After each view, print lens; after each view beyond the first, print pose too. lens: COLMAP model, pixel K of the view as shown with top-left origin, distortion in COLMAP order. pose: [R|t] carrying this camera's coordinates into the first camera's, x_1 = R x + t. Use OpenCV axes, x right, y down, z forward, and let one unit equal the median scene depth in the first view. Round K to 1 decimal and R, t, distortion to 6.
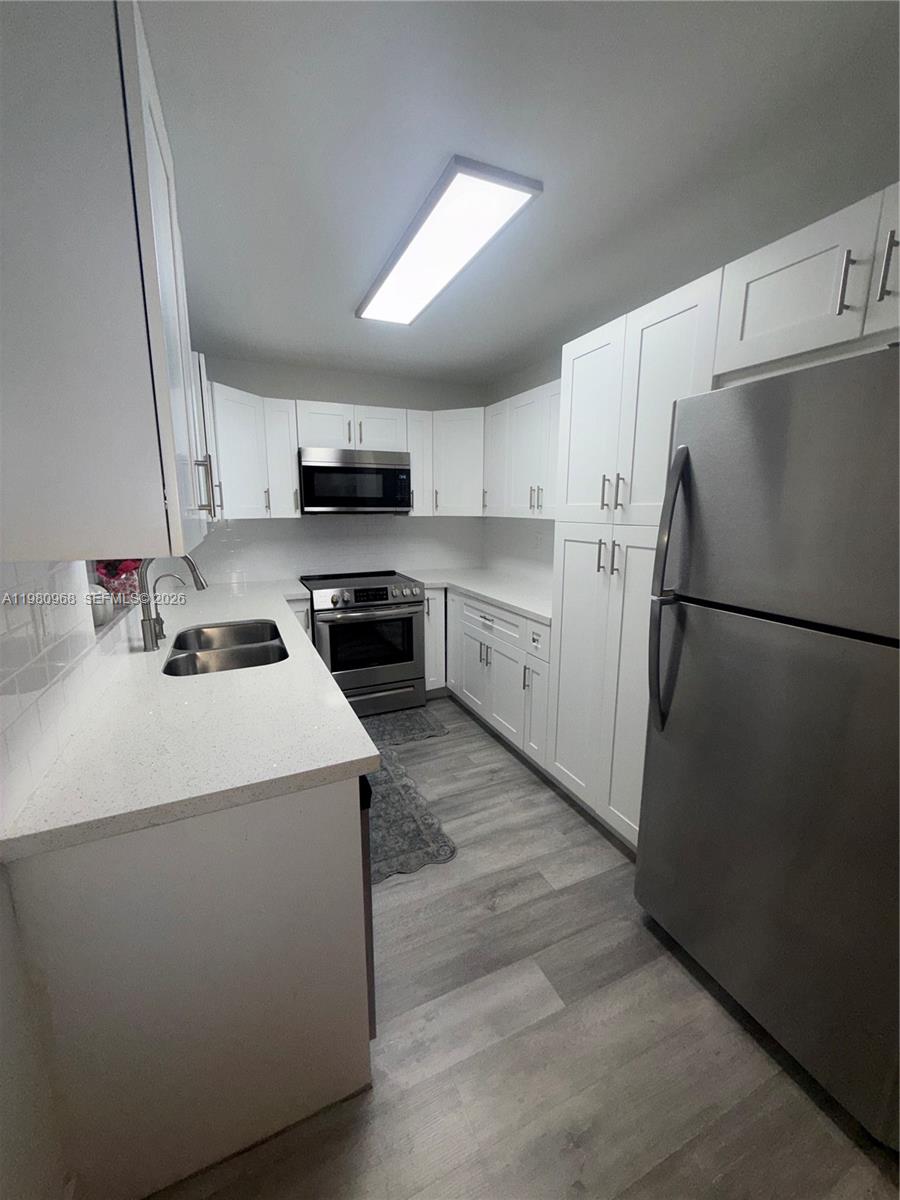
lens RADIAL K [[479.0, 0, 448.5], [0, 479.0, 598.1], [0, 0, 1]] dist [-0.003145, 0.000446]
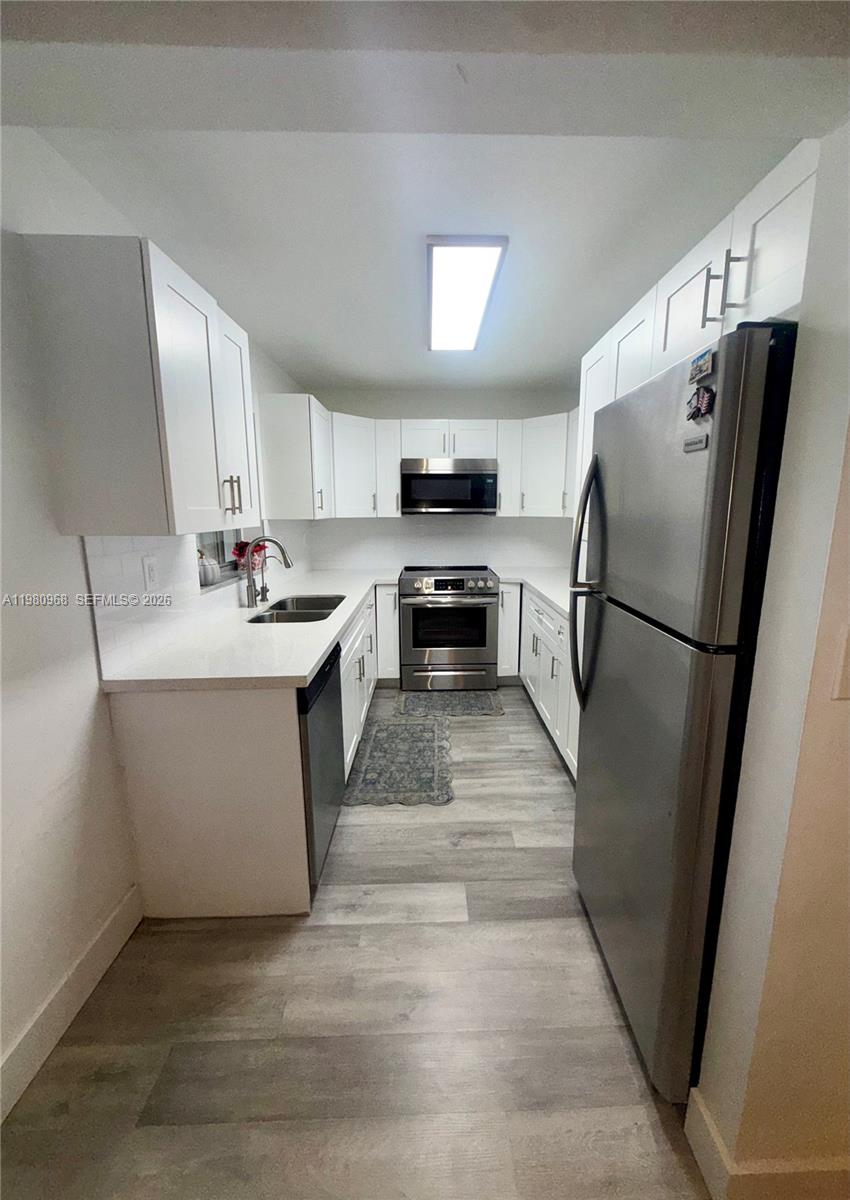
lens RADIAL K [[475.7, 0, 433.7], [0, 475.7, 597.2], [0, 0, 1]] dist [-0.003817, -0.000543]
pose [[0.921797, 0.069468, -0.381399, 0.276803], [-0.070515, 0.997447, 0.011248, 0.014466], [0.381207, 0.016526, 0.924342, -0.077116]]
